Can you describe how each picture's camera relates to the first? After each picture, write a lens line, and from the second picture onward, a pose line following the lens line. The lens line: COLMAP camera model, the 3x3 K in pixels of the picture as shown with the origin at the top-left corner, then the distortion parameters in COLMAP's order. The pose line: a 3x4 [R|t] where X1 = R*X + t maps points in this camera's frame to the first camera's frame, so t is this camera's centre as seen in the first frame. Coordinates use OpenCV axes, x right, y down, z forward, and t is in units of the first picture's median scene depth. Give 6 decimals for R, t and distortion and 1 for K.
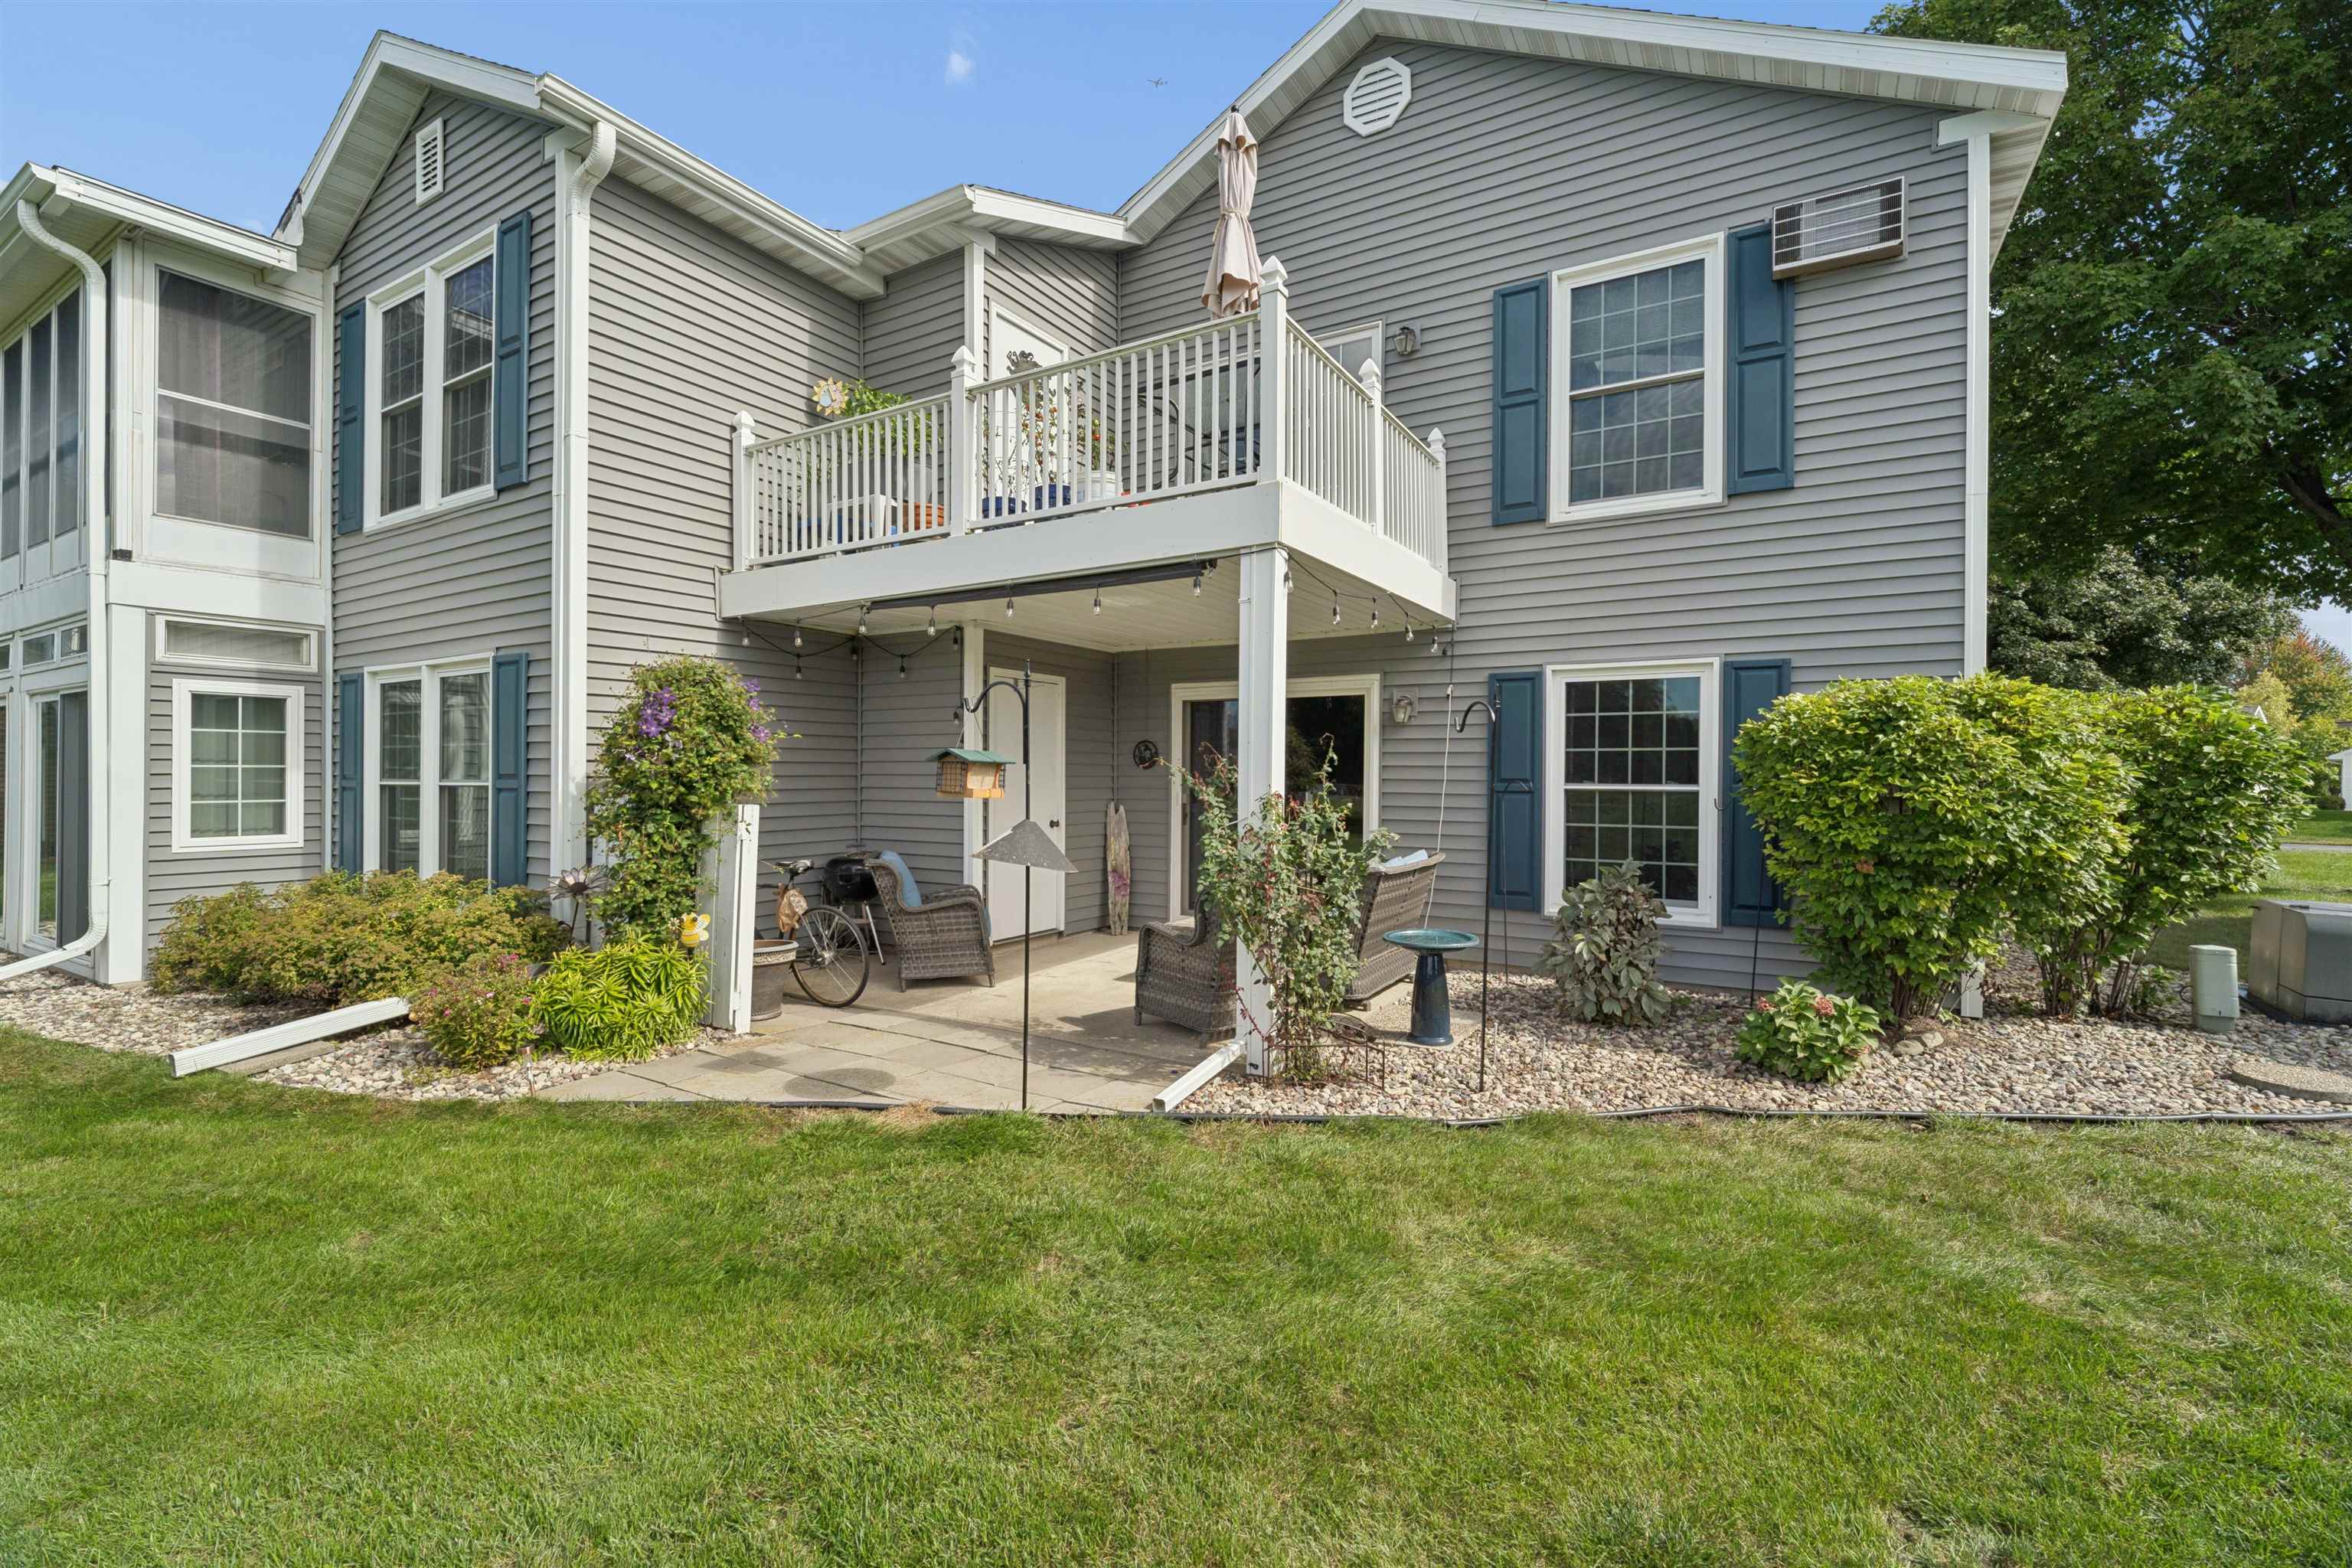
lens RADIAL K [[996.0, 0, 1165.2], [0, 996.0, 743.2], [0, 0, 1]] dist [0.000482, -0.000335]
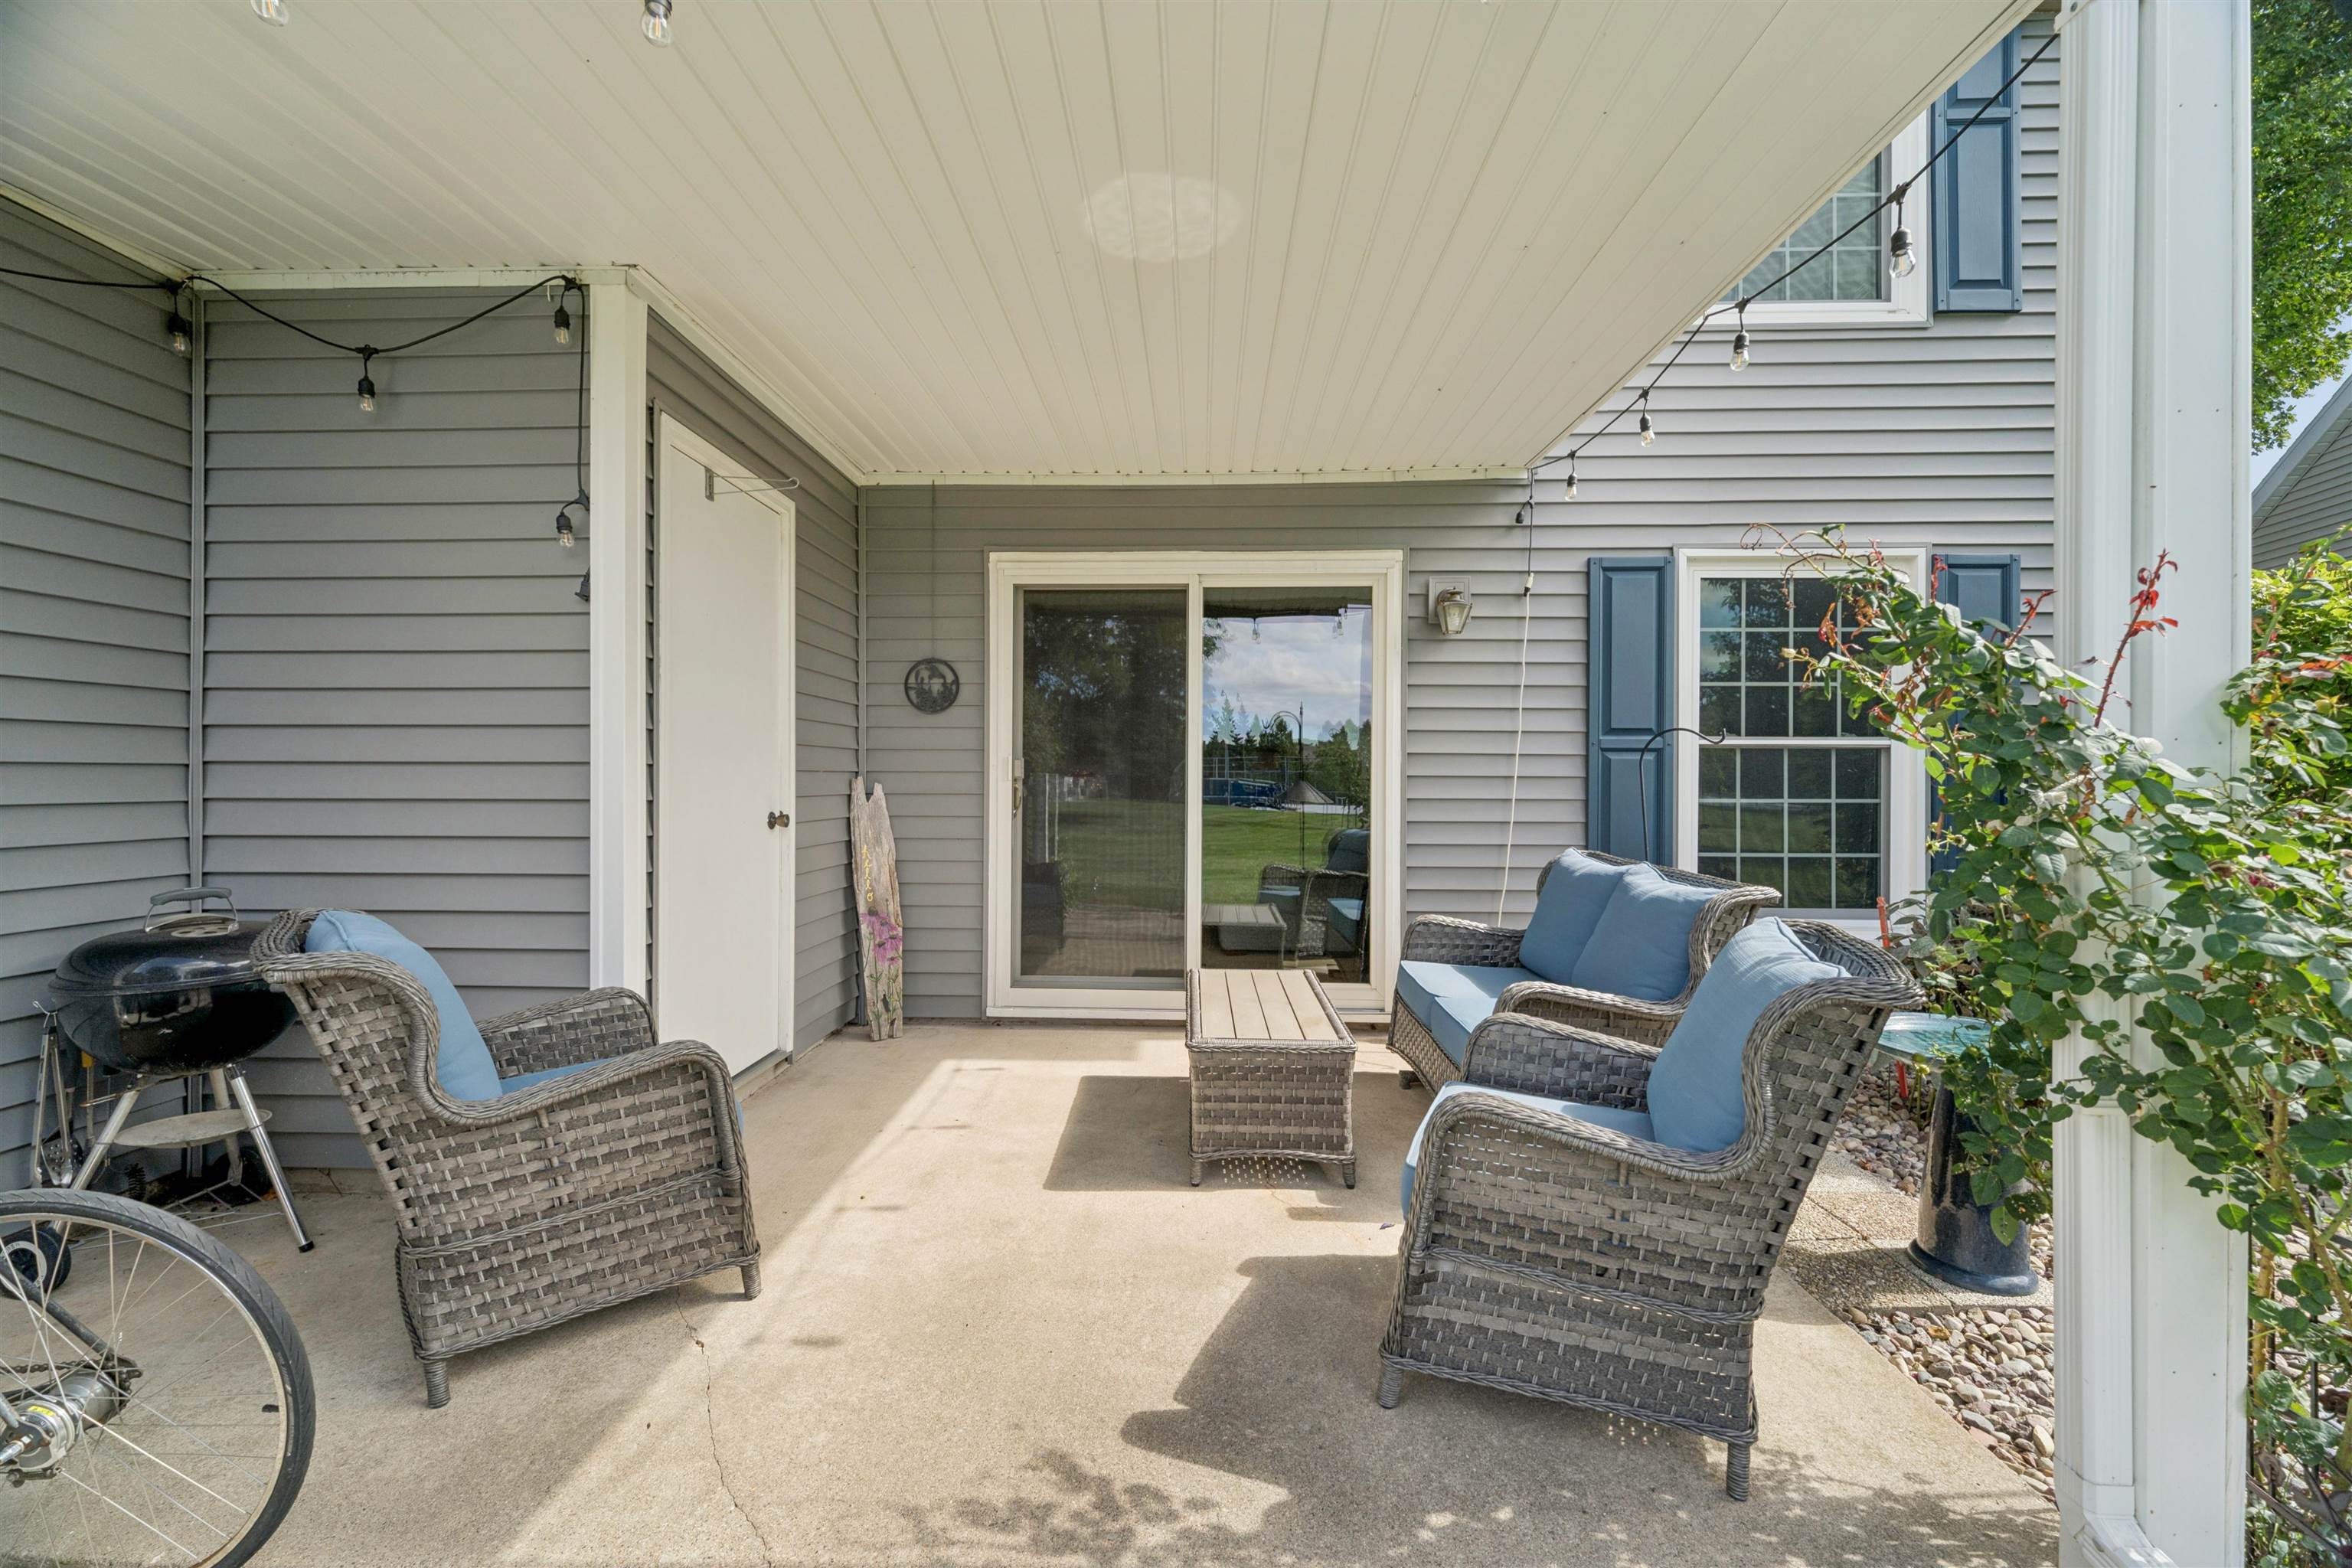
lens RADIAL K [[990.0, 0, 1164.4], [0, 990.0, 767.9], [0, 0, 1]] dist [-0.000810, 0.000199]
pose [[0.875026, 0.005010, 0.484050, -0.192296], [-0.015728, 0.999713, 0.018085, 0.050910], [-0.483821, -0.023438, 0.874853, 0.574505]]
